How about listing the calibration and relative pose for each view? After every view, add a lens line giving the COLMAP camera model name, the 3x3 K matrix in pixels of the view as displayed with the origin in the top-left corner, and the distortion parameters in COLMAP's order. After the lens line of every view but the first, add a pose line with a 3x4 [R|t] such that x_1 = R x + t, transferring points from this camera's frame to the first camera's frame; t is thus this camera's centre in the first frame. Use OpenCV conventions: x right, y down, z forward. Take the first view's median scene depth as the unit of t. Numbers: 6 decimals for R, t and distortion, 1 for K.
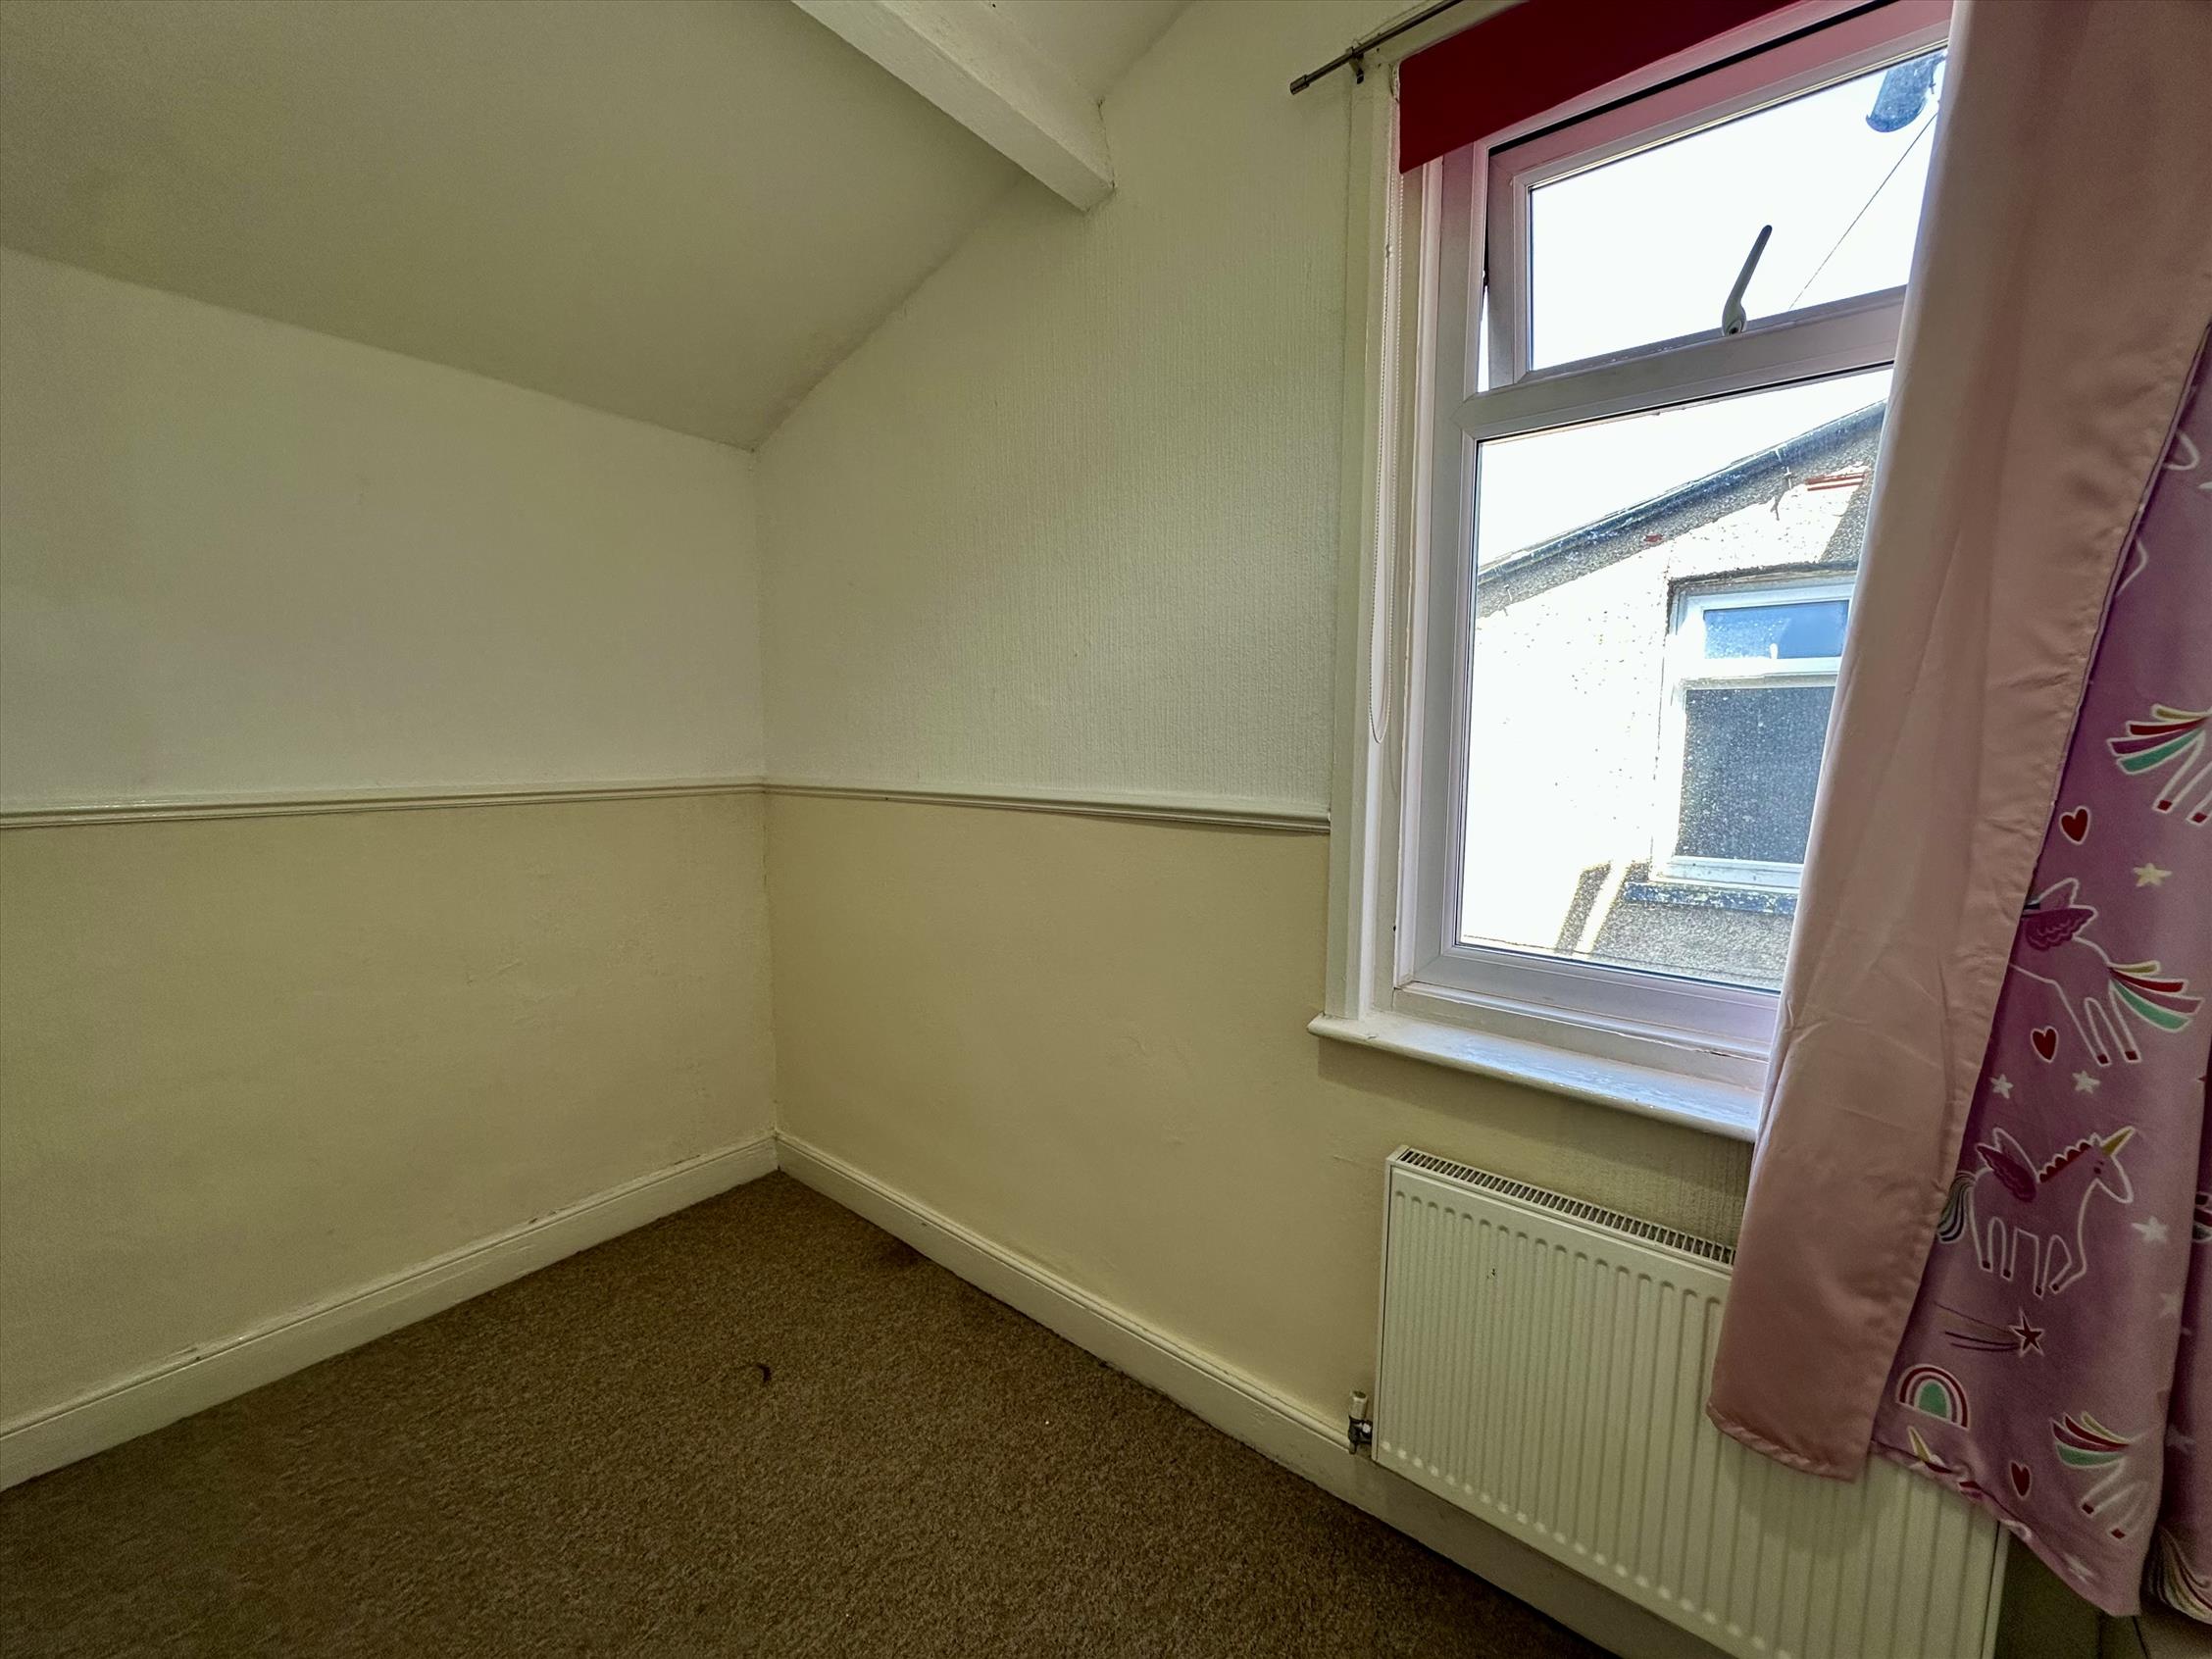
lens RADIAL K [[883.7, 0, 1101.7], [0, 883.7, 824.7], [0, 0, 1]] dist [-0.003574, 0.000691]
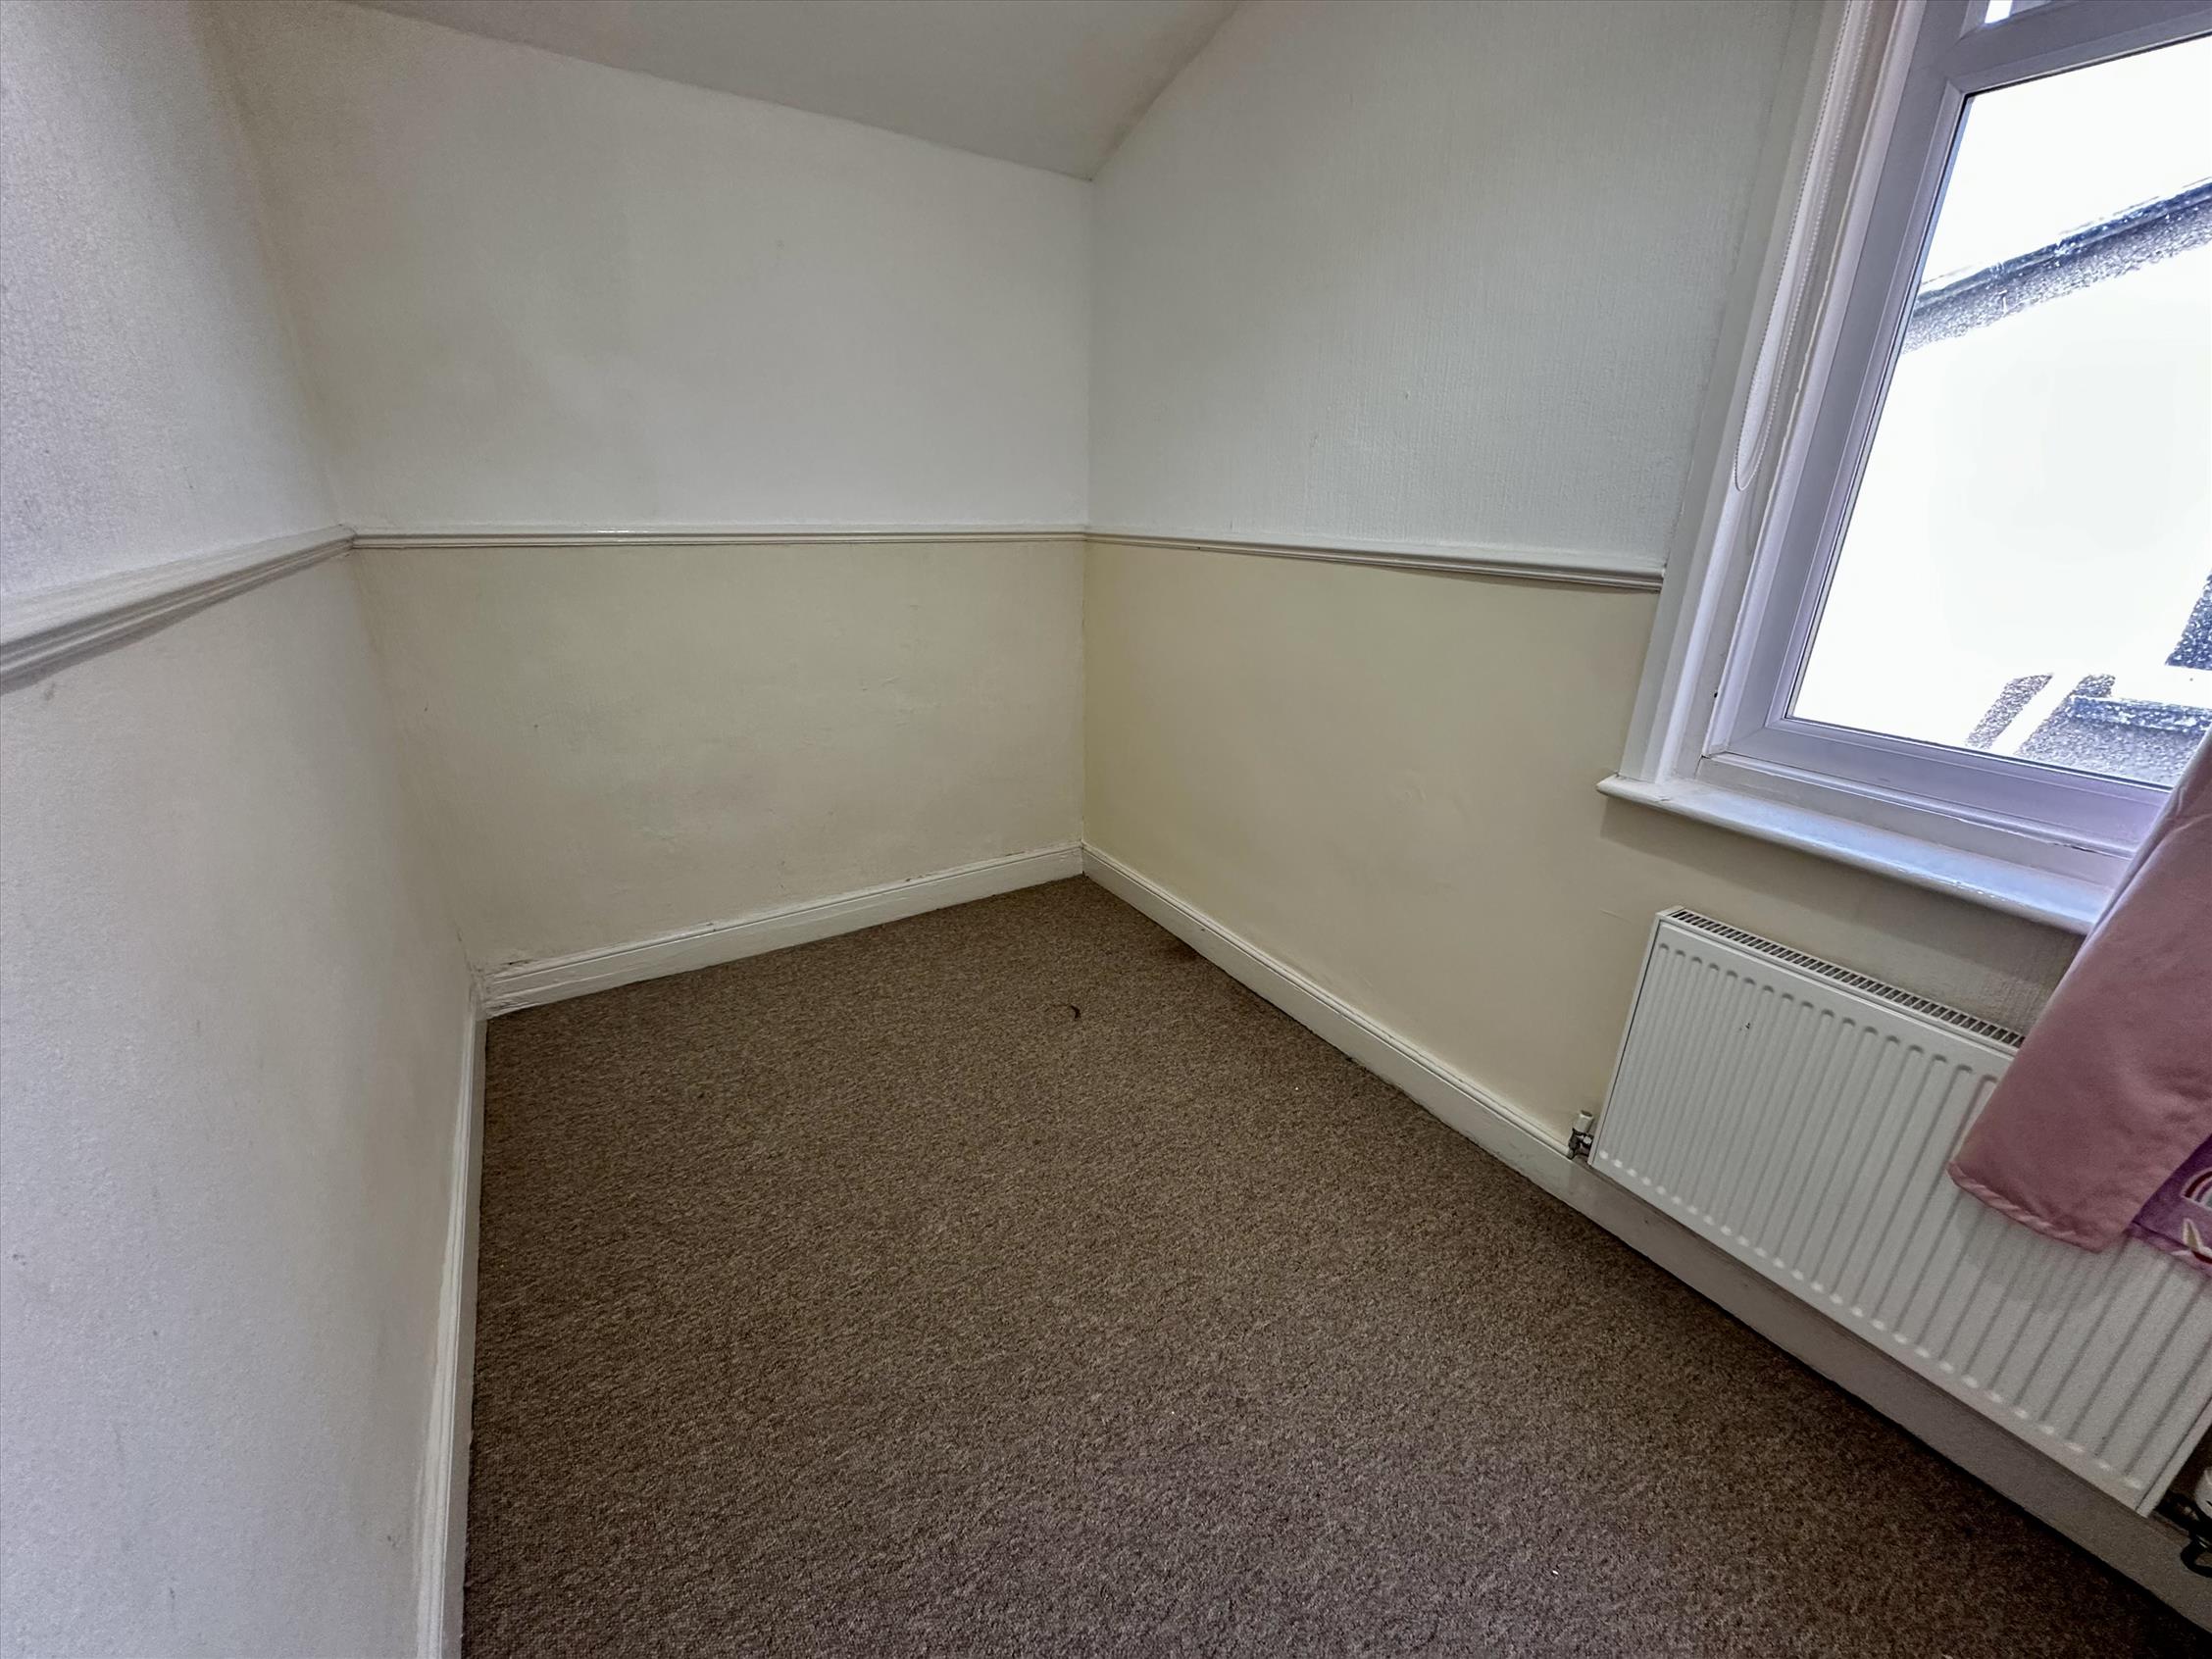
lens RADIAL K [[883.7, 0, 1101.7], [0, 883.7, 824.7], [0, 0, 1]] dist [-0.003574, 0.000691]
pose [[0.949534, 0.121965, -0.288980, -0.011199], [-0.045661, 0.965239, 0.257349, 0.033098], [0.310322, -0.231167, 0.922097, -0.128285]]
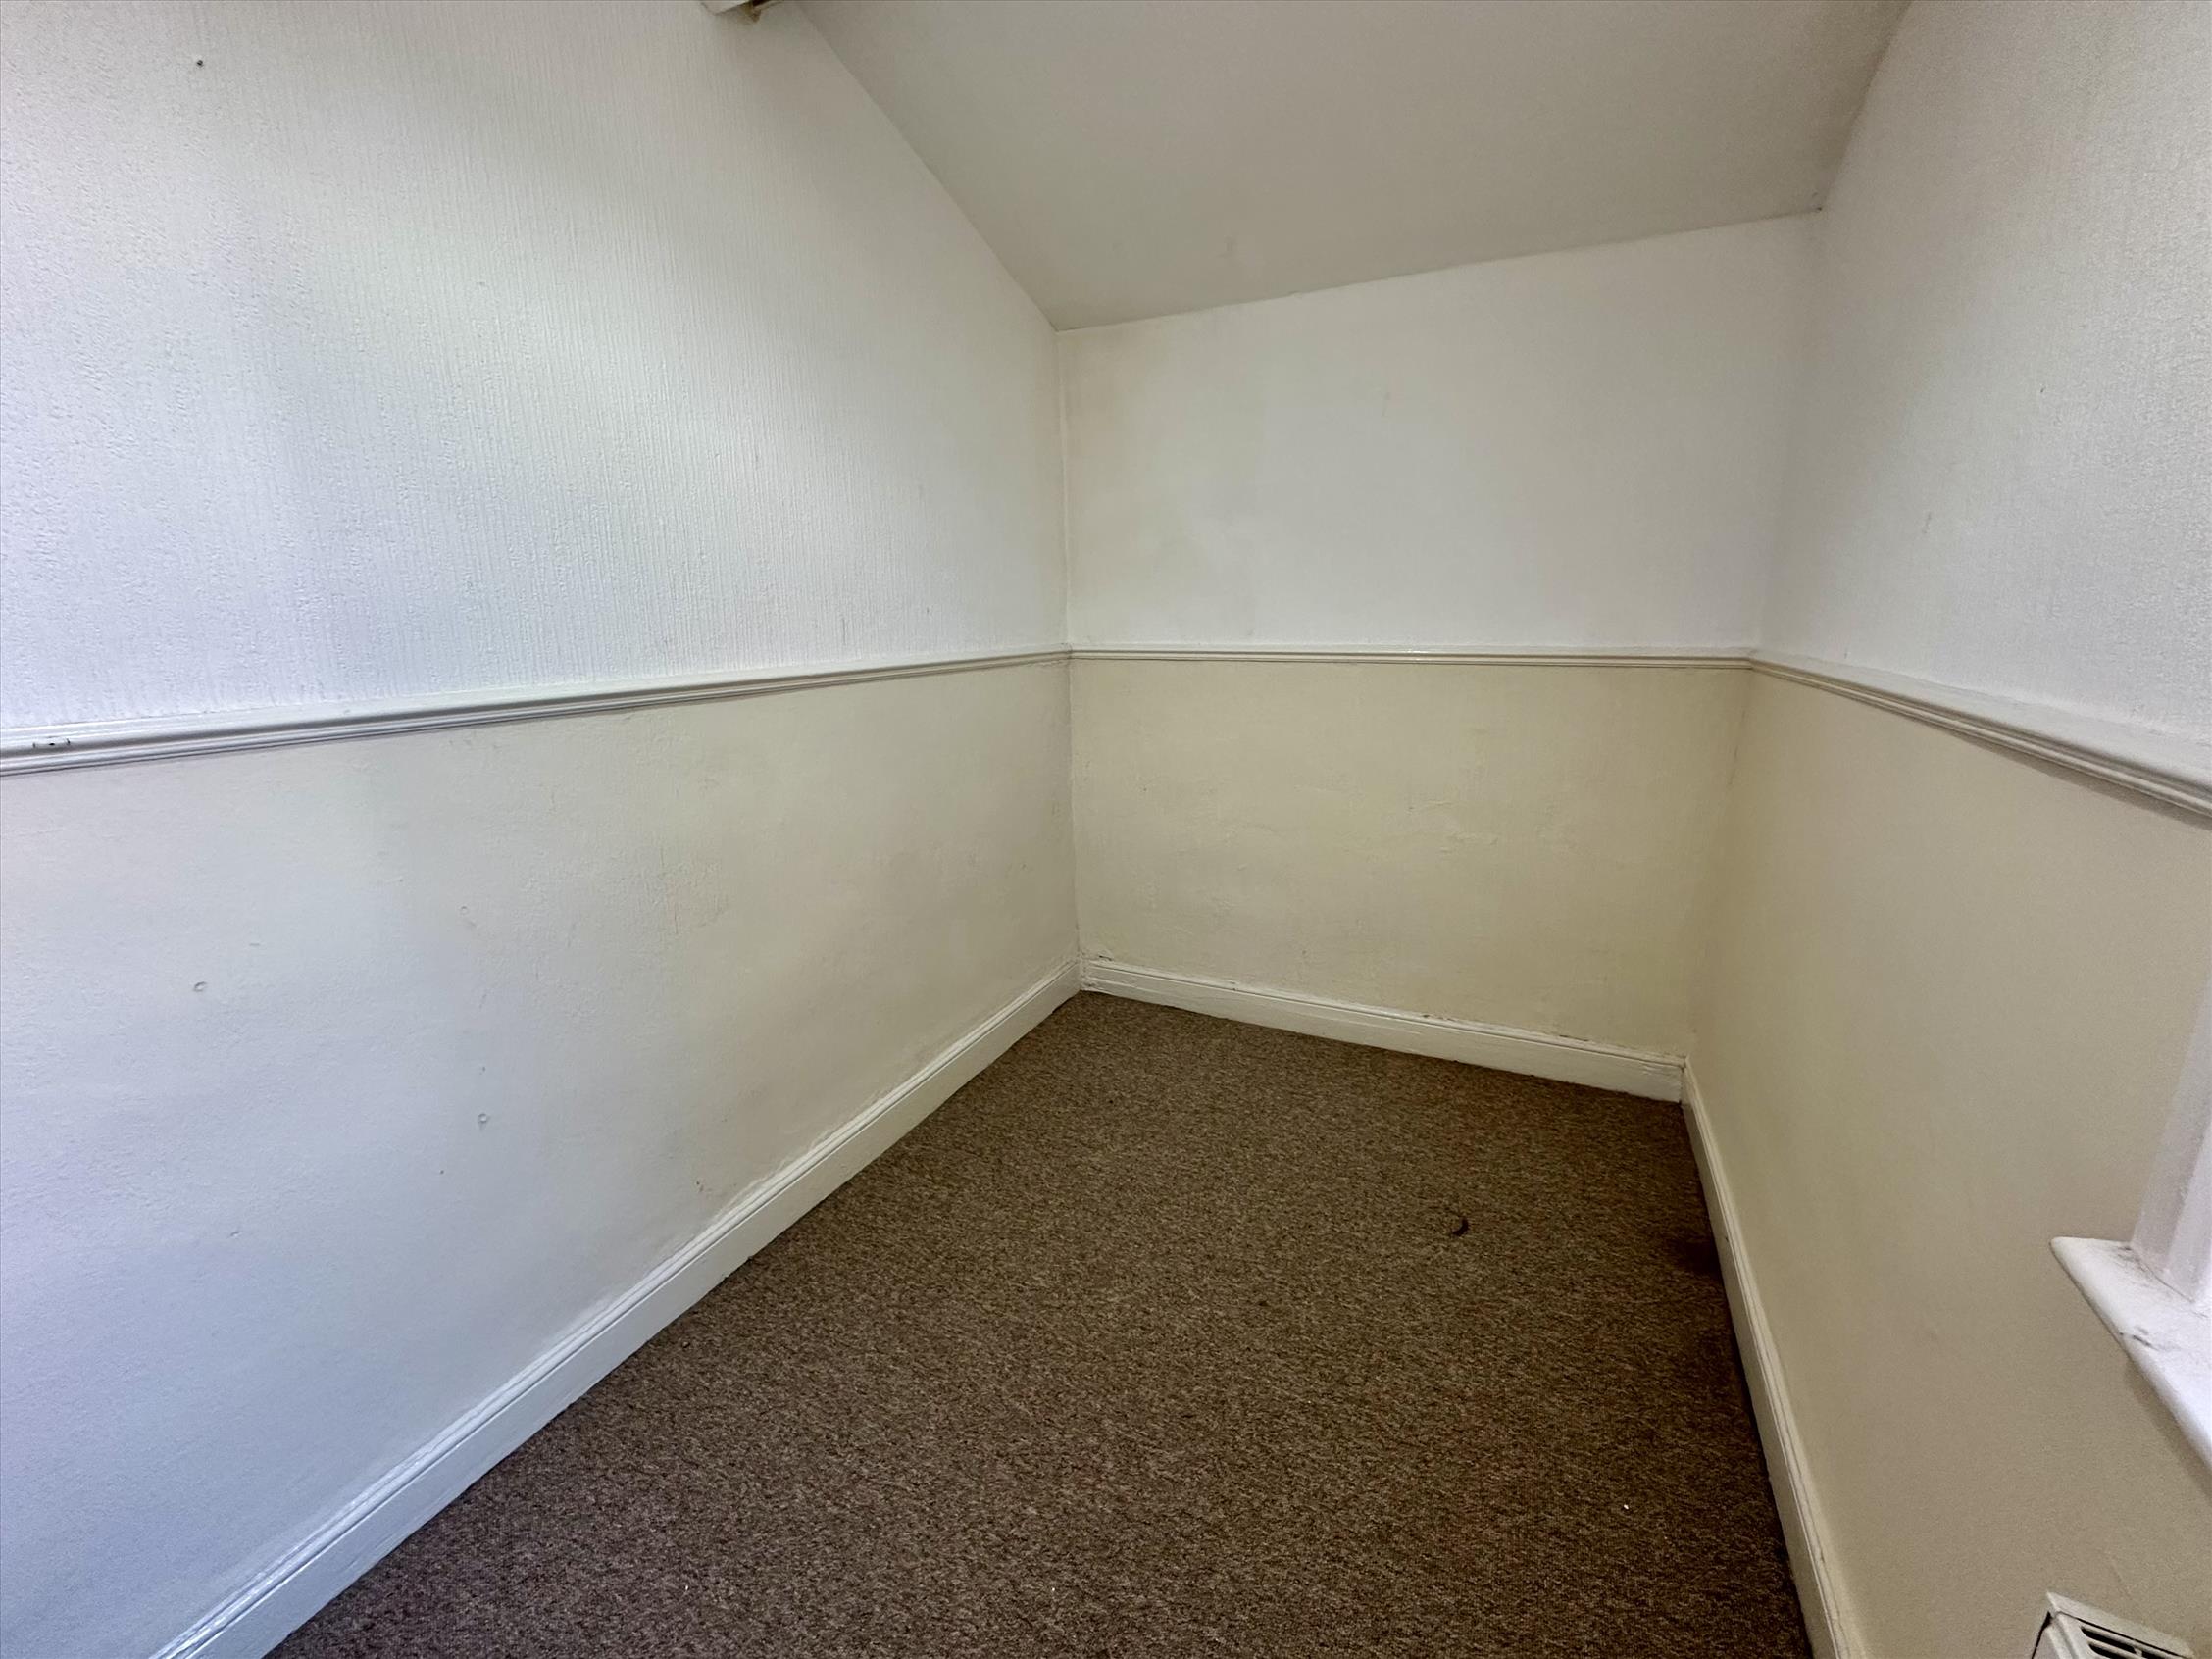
lens RADIAL K [[883.7, 0, 1101.7], [0, 883.7, 824.7], [0, 0, 1]] dist [-0.003574, 0.000691]
pose [[0.221918, 0.225804, -0.948559, 0.488146], [-0.081685, 0.973702, 0.212678, -0.036472], [0.971638, 0.030286, 0.234527, 0.396910]]
